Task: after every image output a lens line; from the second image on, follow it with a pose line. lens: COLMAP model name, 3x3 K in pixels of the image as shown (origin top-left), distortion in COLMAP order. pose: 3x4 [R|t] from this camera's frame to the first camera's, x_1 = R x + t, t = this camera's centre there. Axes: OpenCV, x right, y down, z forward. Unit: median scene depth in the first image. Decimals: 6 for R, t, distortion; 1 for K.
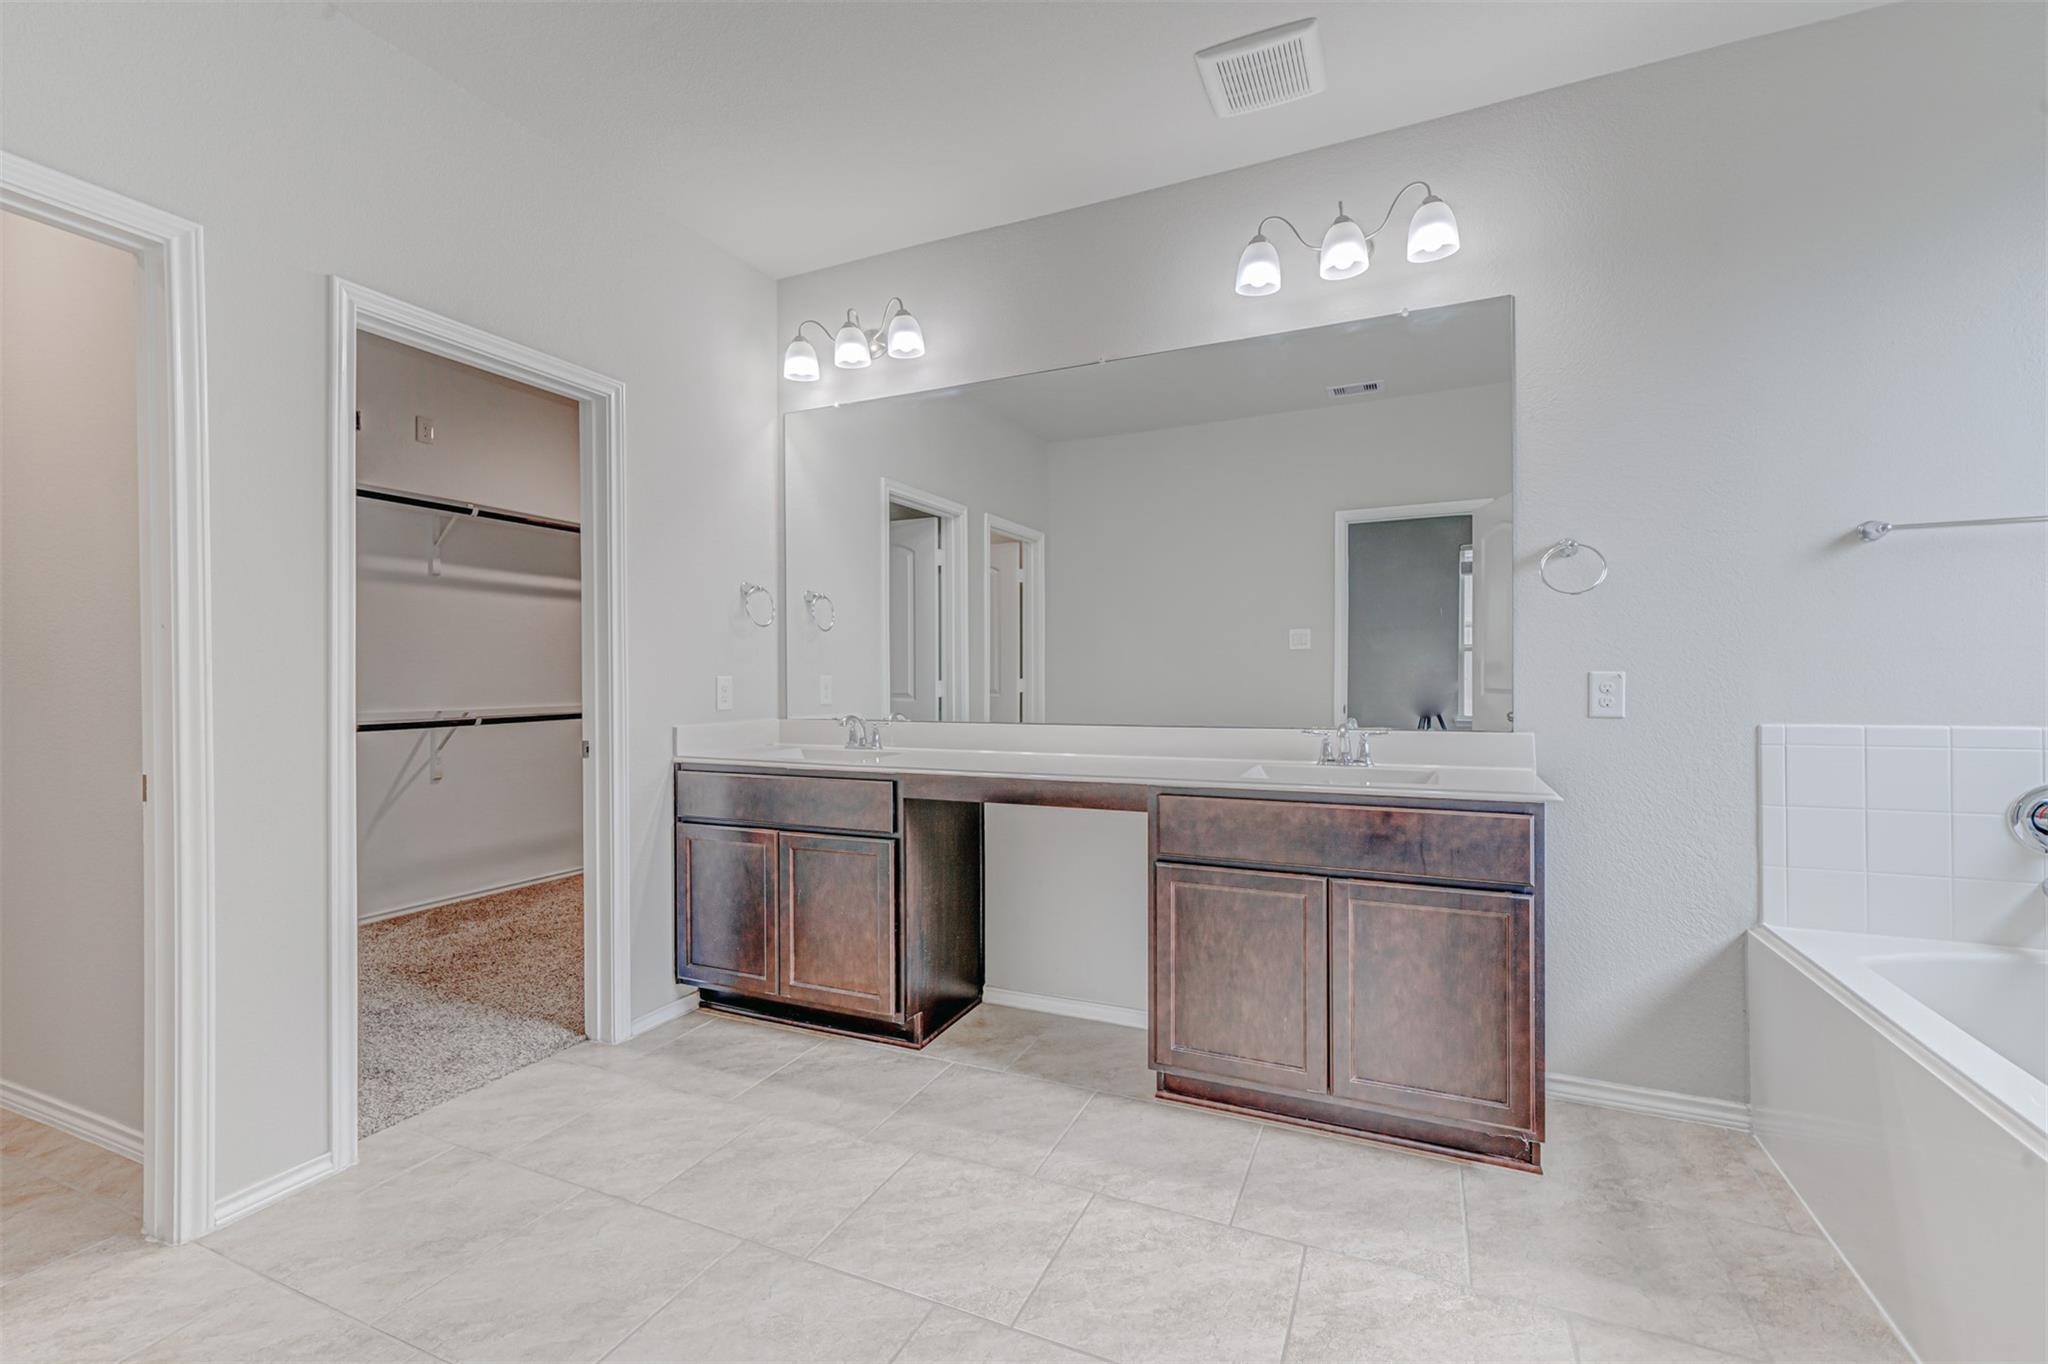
lens RADIAL K [[879.3, 0, 1026.6], [0, 879.3, 683.8], [0, 0, 1]] dist [0.006428, -0.000760]
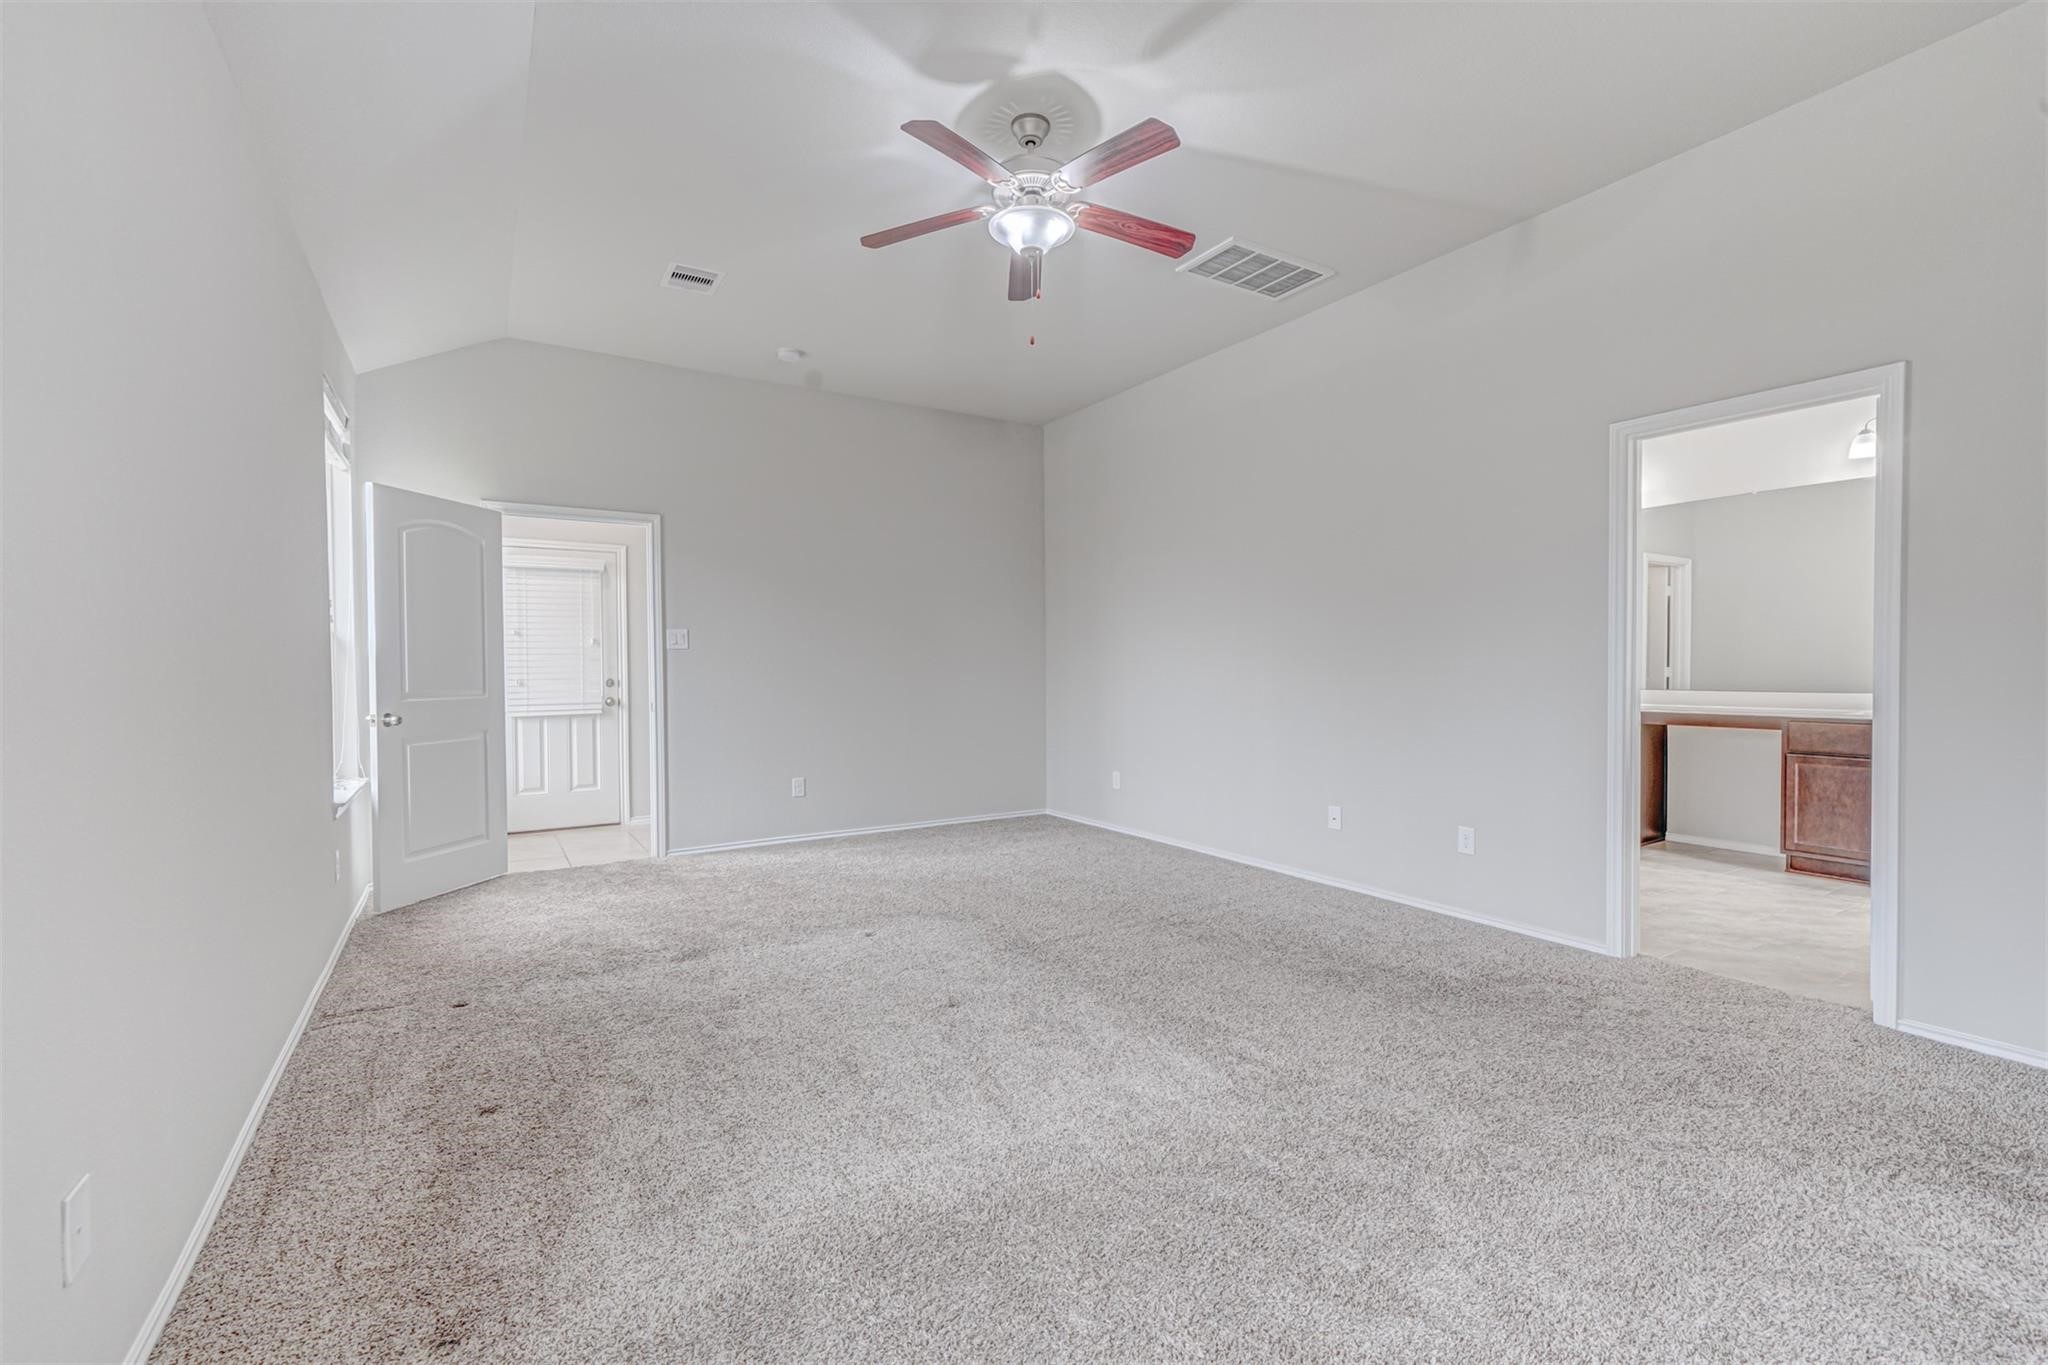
lens RADIAL K [[879.3, 0, 1036.1], [0, 879.3, 687.9], [0, 0, 1]] dist [0.006428, -0.000760]
pose [[0.840429, 0.011046, -0.541810, -0.218407], [0.000616, 0.999772, 0.021339, -0.000169], [0.541922, -0.018268, 0.840230, -1.738916]]
